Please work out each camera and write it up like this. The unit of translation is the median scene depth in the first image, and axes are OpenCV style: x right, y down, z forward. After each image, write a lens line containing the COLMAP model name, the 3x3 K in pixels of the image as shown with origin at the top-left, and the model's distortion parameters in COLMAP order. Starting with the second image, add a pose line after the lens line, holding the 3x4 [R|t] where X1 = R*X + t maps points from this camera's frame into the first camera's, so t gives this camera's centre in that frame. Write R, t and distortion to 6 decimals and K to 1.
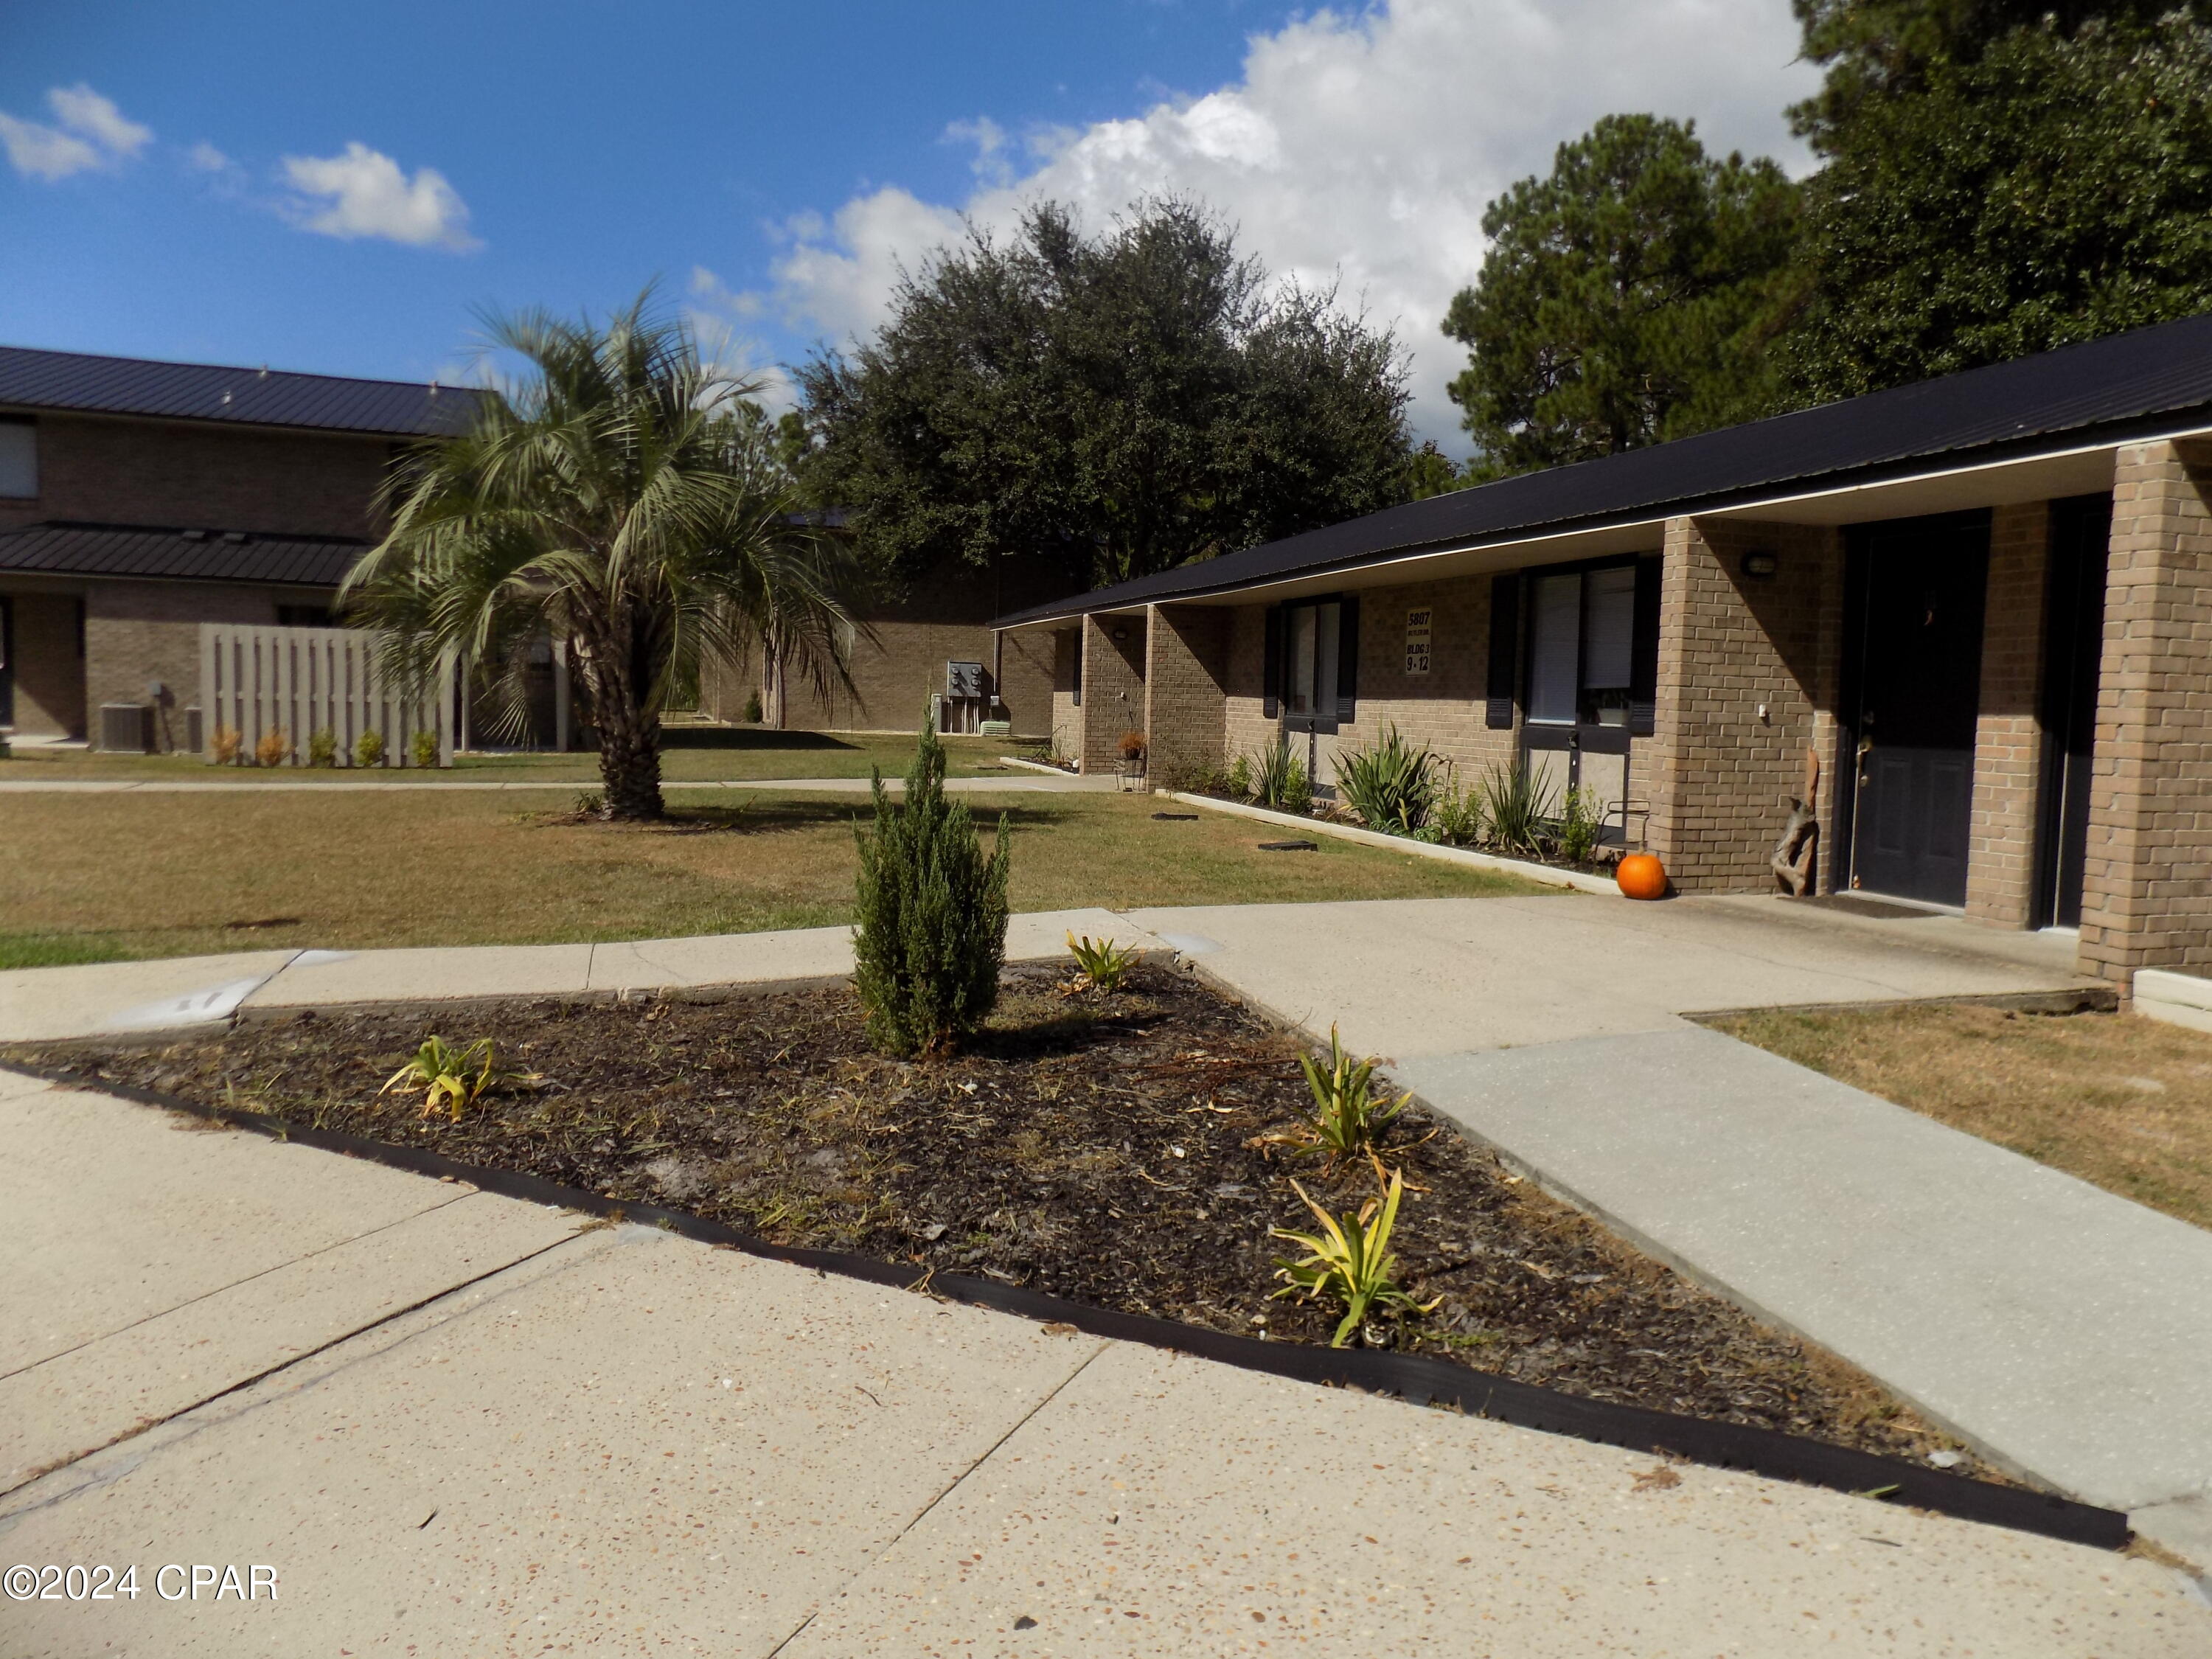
lens RADIAL K [[1493.3, 0, 1106.0], [0, 1493.3, 829.5], [0, 0, 1]] dist [-0.062162, 0.064750]
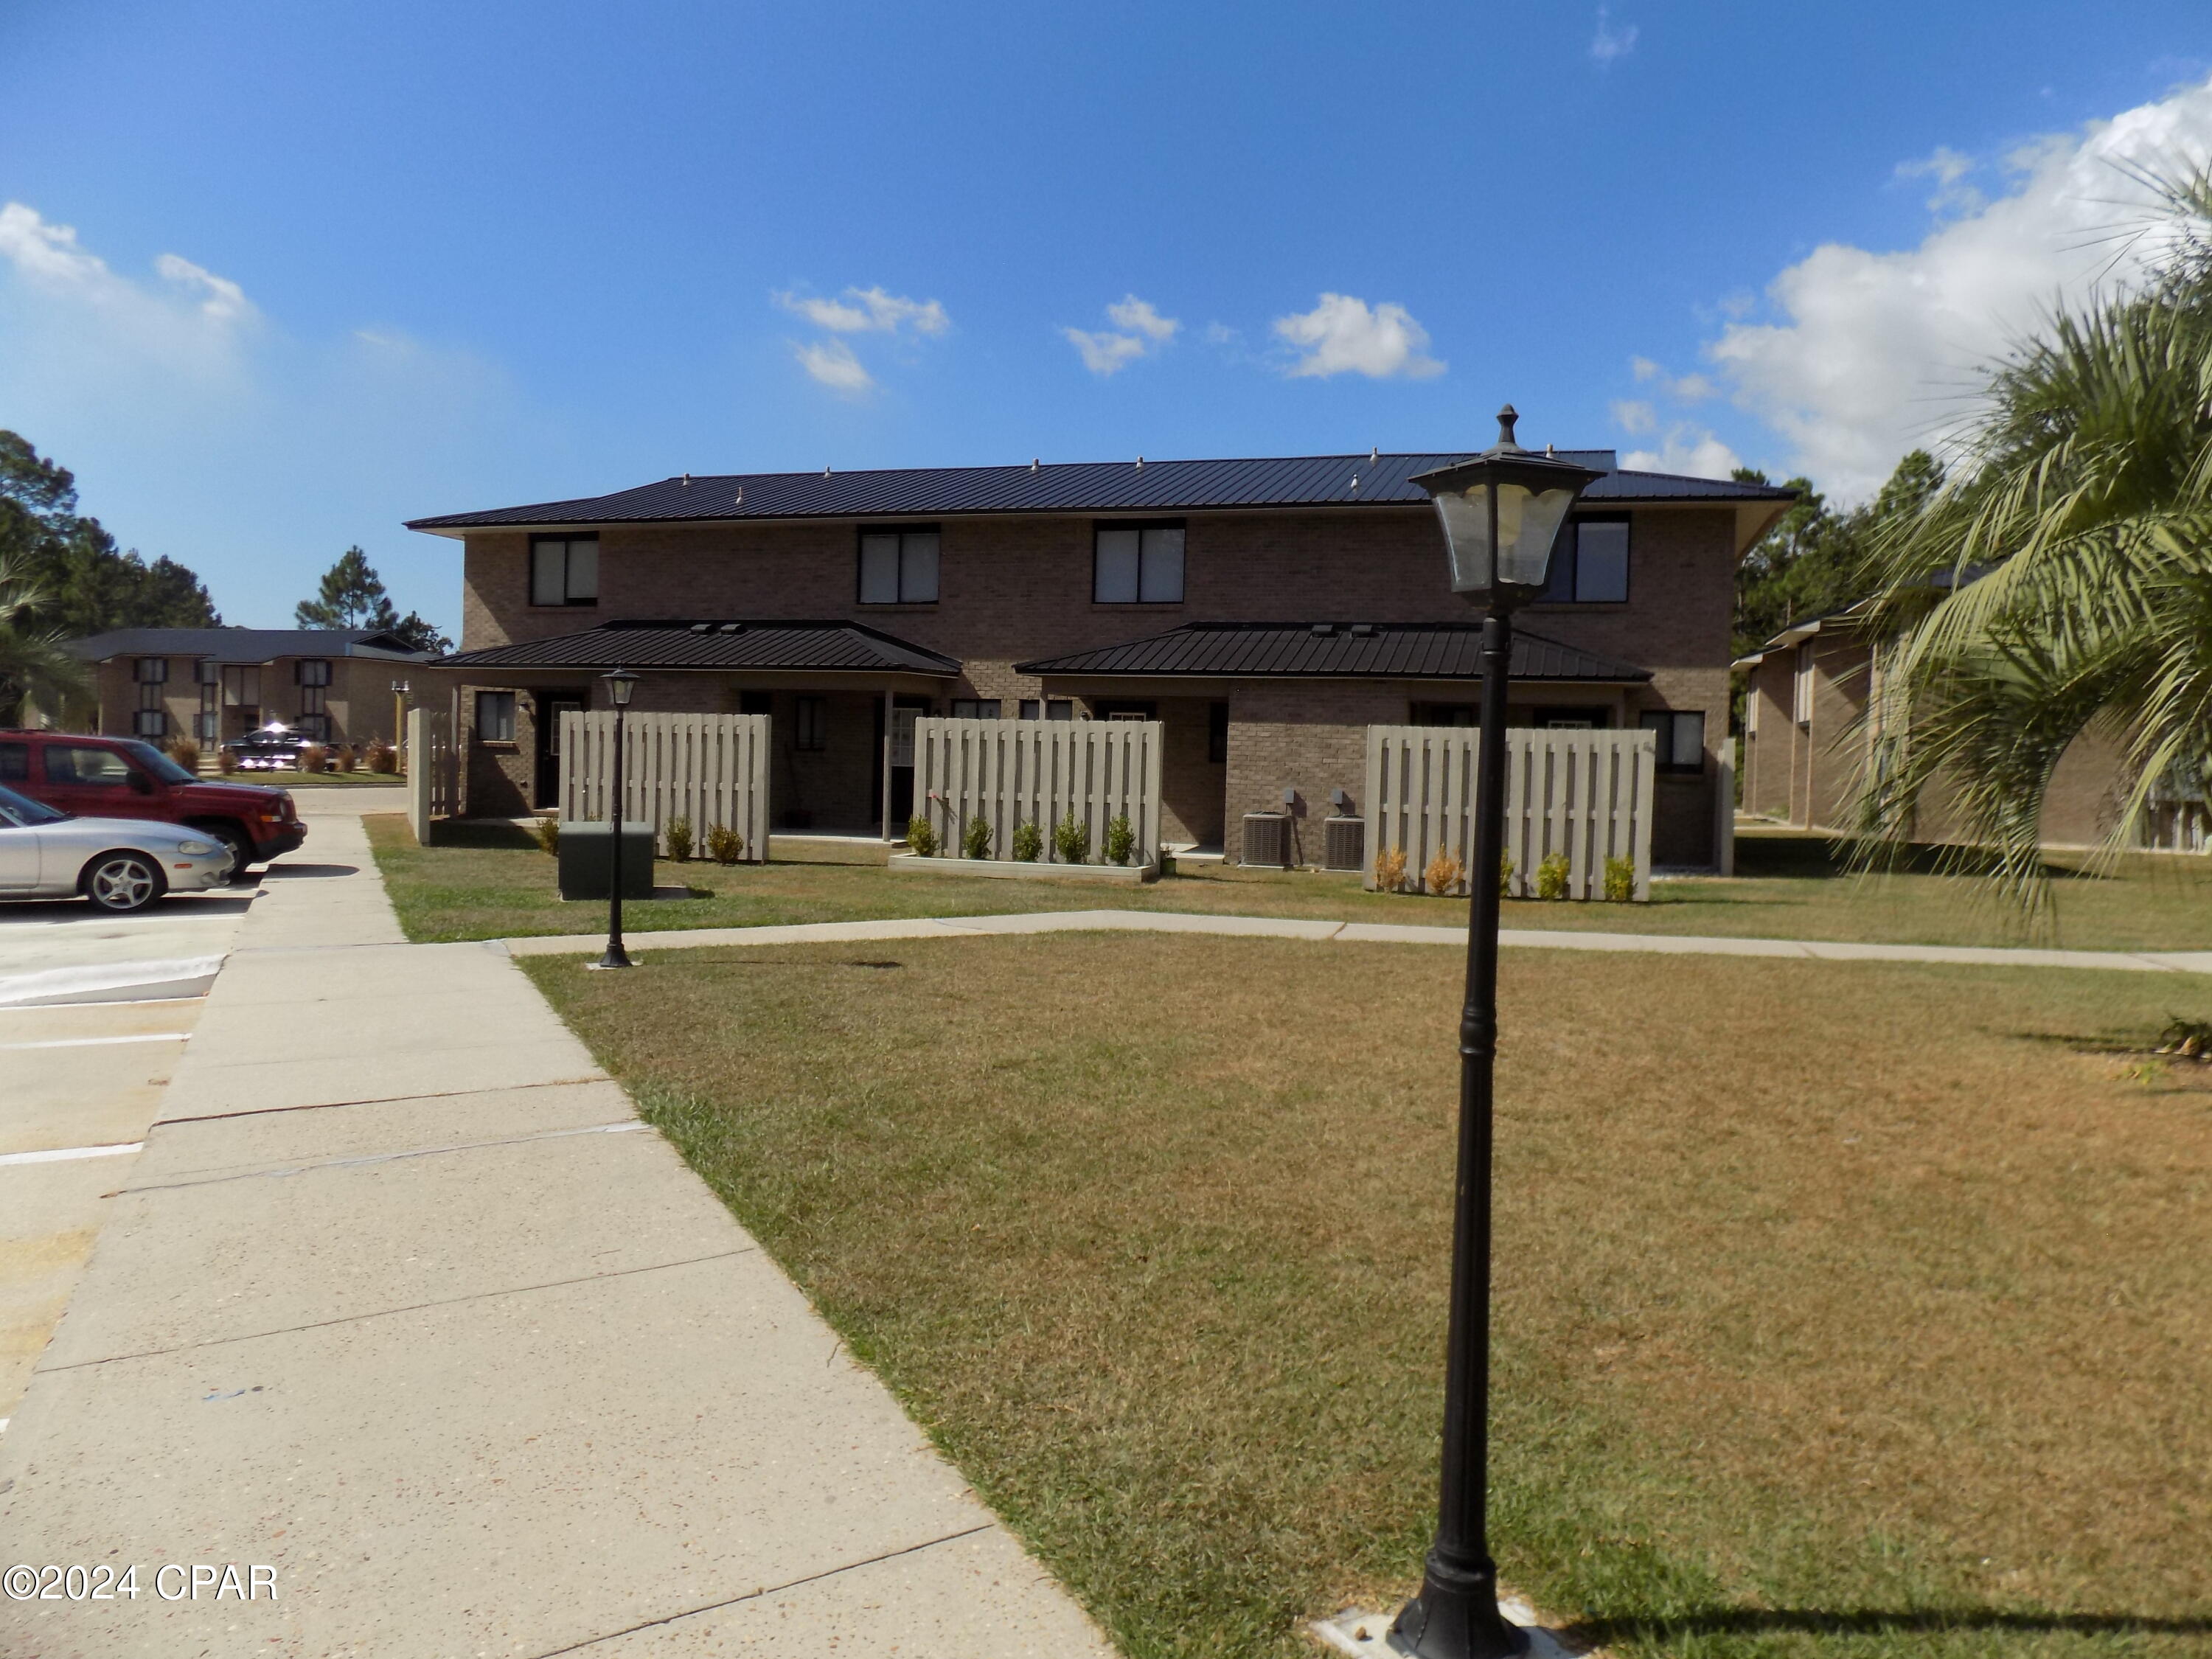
lens RADIAL K [[1493.3, 0, 1106.0], [0, 1493.3, 829.5], [0, 0, 1]] dist [-0.062162, 0.064750]
pose [[0.819790, 0.015706, -0.572449, -0.209657], [-0.049805, 0.997792, -0.043948, -0.029019], [0.570494, 0.064539, 0.818762, 0.178073]]
